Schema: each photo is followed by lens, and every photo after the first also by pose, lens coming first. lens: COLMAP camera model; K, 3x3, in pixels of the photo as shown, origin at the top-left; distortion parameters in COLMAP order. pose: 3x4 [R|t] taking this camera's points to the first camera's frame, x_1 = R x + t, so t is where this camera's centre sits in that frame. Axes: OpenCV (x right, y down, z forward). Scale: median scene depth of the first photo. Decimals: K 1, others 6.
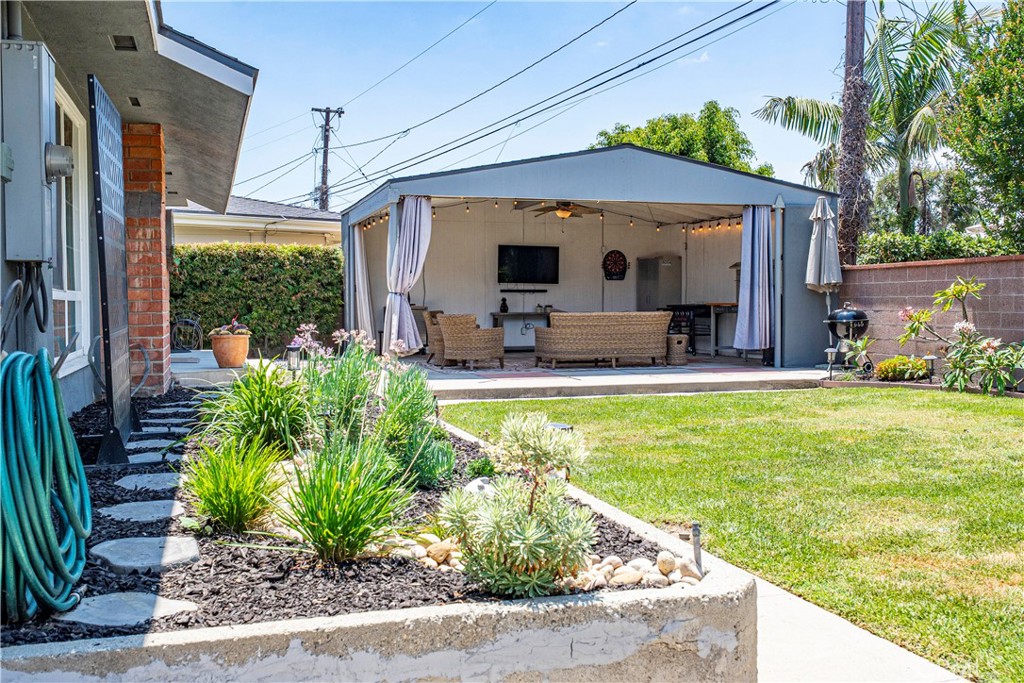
lens RADIAL K [[1025.8, 0, 512.0], [0, 1025.8, 341.5], [0, 0, 1]] dist [-0.002785, -0.002671]
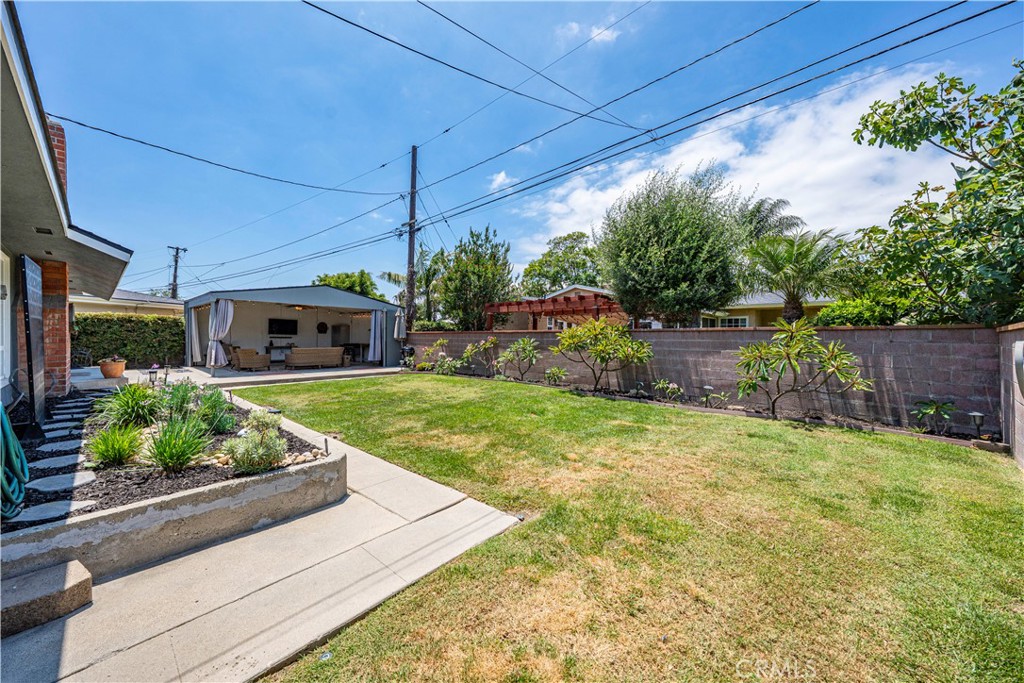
lens RADIAL K [[363.9, 0, 510.7], [0, 363.9, 341.9], [0, 0, 1]] dist [-0.002721, 0.000108]
pose [[0.843878, 0.006445, 0.536496, 0.013084], [0.007322, 0.999696, -0.023527, -0.020372], [-0.536484, 0.023782, 0.843575, -0.057355]]
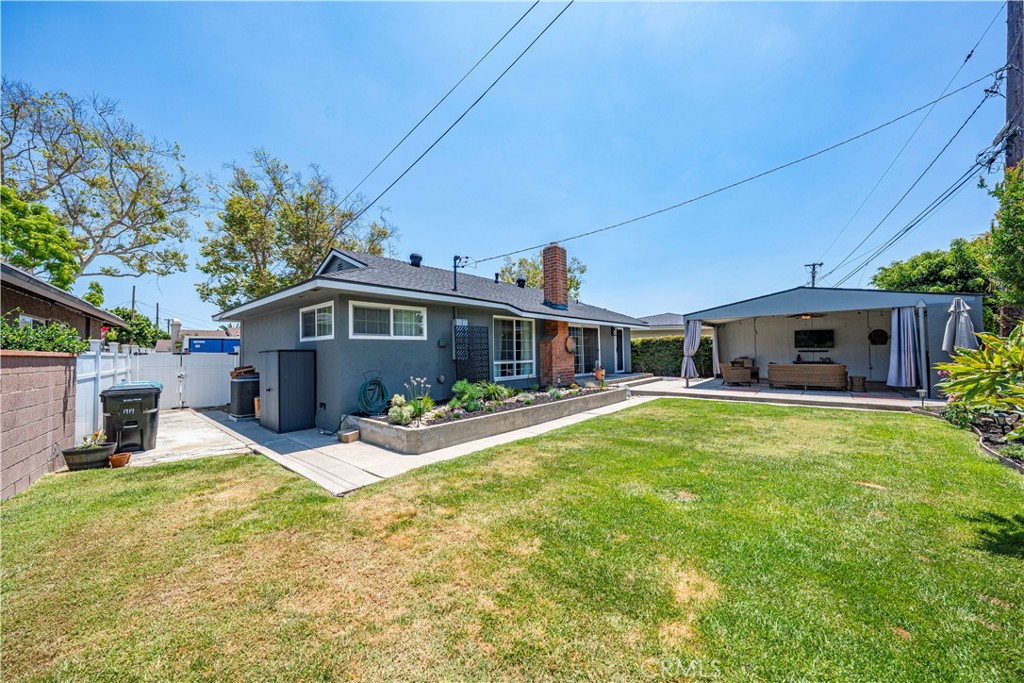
lens RADIAL K [[361.9, 0, 509.1], [0, 361.9, 340.8], [0, 0, 1]] dist [0.000381, 0.000189]
pose [[0.533568, -0.030560, -0.845205, 0.468400], [-0.017803, 0.998720, -0.047350, -0.034958], [0.845570, 0.040311, 0.532340, 0.080583]]
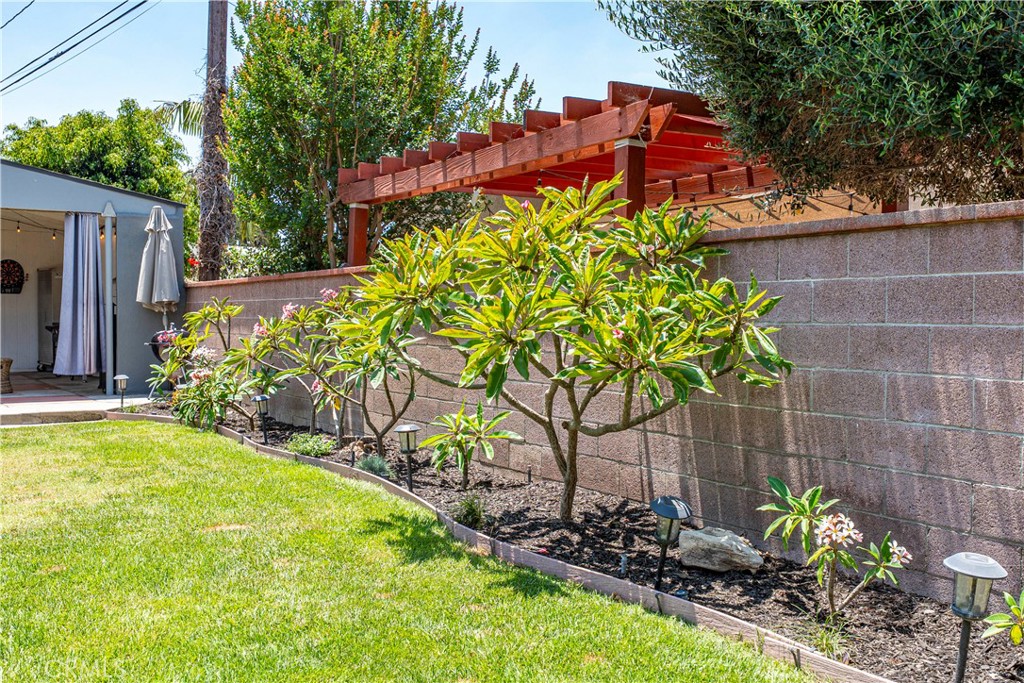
lens RADIAL K [[1025.8, 0, 512.0], [0, 1025.8, 341.5], [0, 0, 1]] dist [-0.002785, -0.002671]
pose [[0.949280, -0.000231, 0.314433, 0.360144], [0.003685, 0.999939, -0.010391, -0.012269], [-0.314411, 0.011022, 0.949223, 0.045970]]
